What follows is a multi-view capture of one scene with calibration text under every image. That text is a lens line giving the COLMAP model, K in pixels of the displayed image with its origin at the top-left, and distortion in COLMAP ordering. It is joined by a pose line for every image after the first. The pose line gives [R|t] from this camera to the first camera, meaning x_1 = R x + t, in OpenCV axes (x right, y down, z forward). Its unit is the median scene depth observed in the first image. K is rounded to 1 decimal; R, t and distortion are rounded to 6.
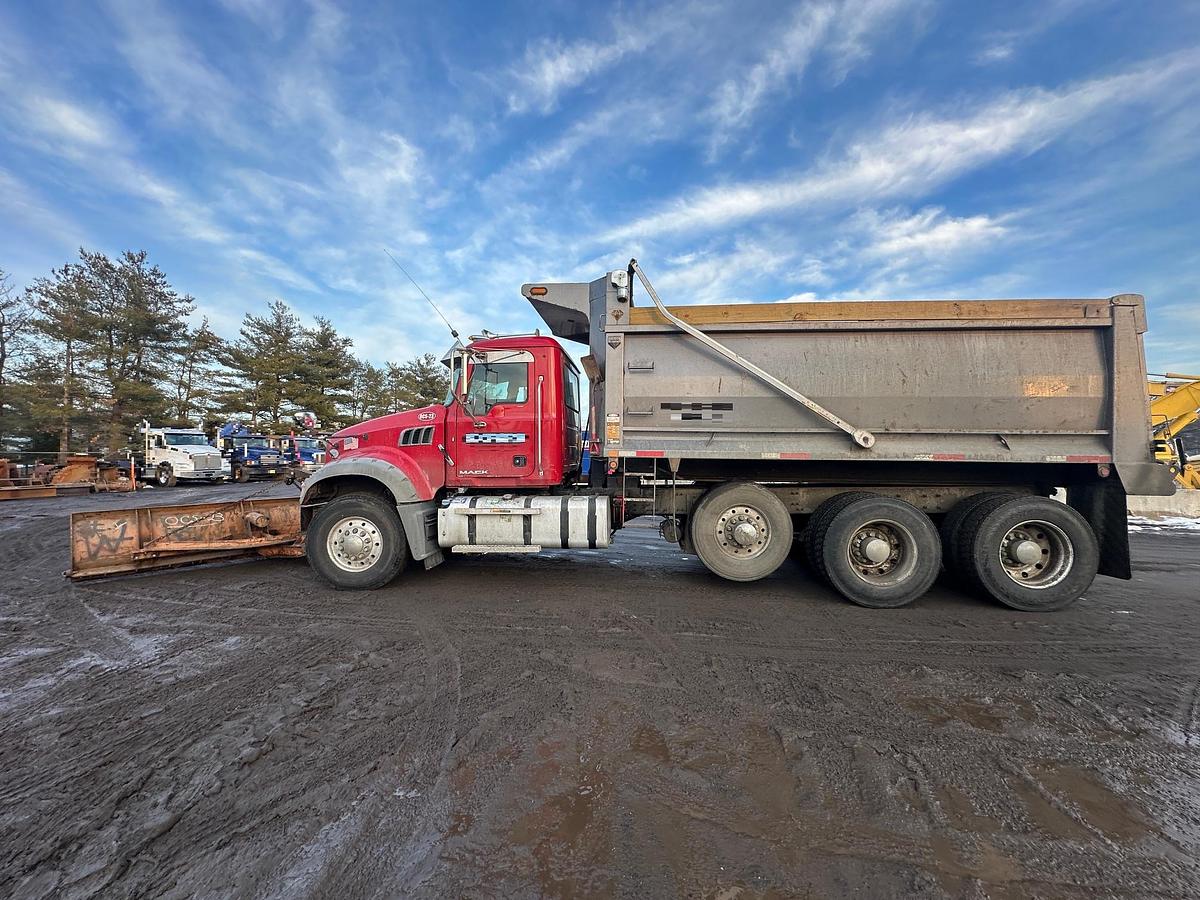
lens RADIAL K [[488.4, 0, 588.8], [0, 488.4, 454.0], [0, 0, 1]] dist [-0.002211, 0.001006]
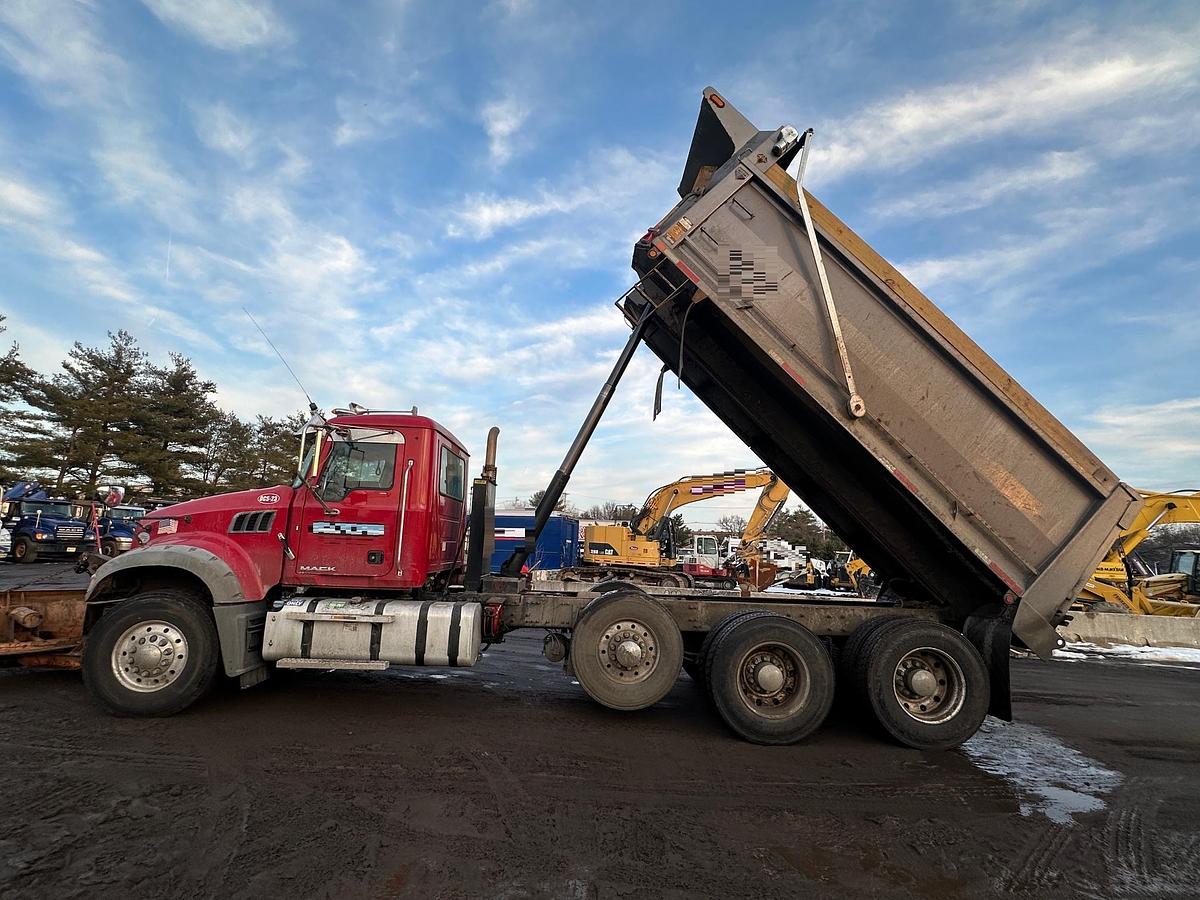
lens RADIAL K [[601.1, 0, 594.5], [0, 601.1, 447.9], [0, 0, 1]] dist [0.003712, -0.002967]
pose [[0.991372, 0.063561, 0.114635, 0.111473], [-0.044855, 0.986269, -0.158940, -0.026887], [-0.123163, 0.152426, 0.980611, -0.108037]]
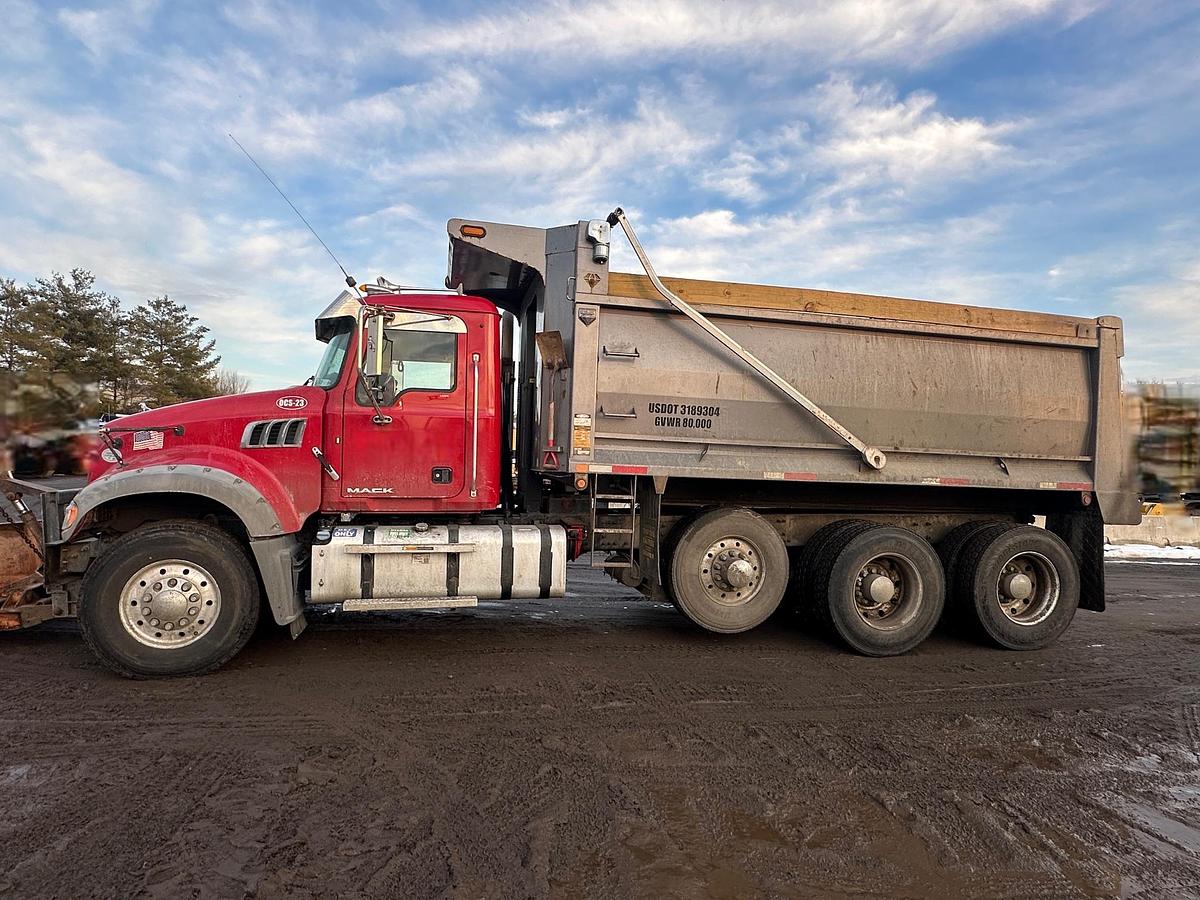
lens RADIAL K [[734.4, 0, 585.6], [0, 734.4, 459.1], [0, 0, 1]] dist [-0.005235, 0.006764]
pose [[0.949899, 0.025184, 0.311541, -0.293353], [-0.028069, 0.999595, 0.004779, -0.020441], [-0.311294, -0.013285, 0.950221, -0.053048]]
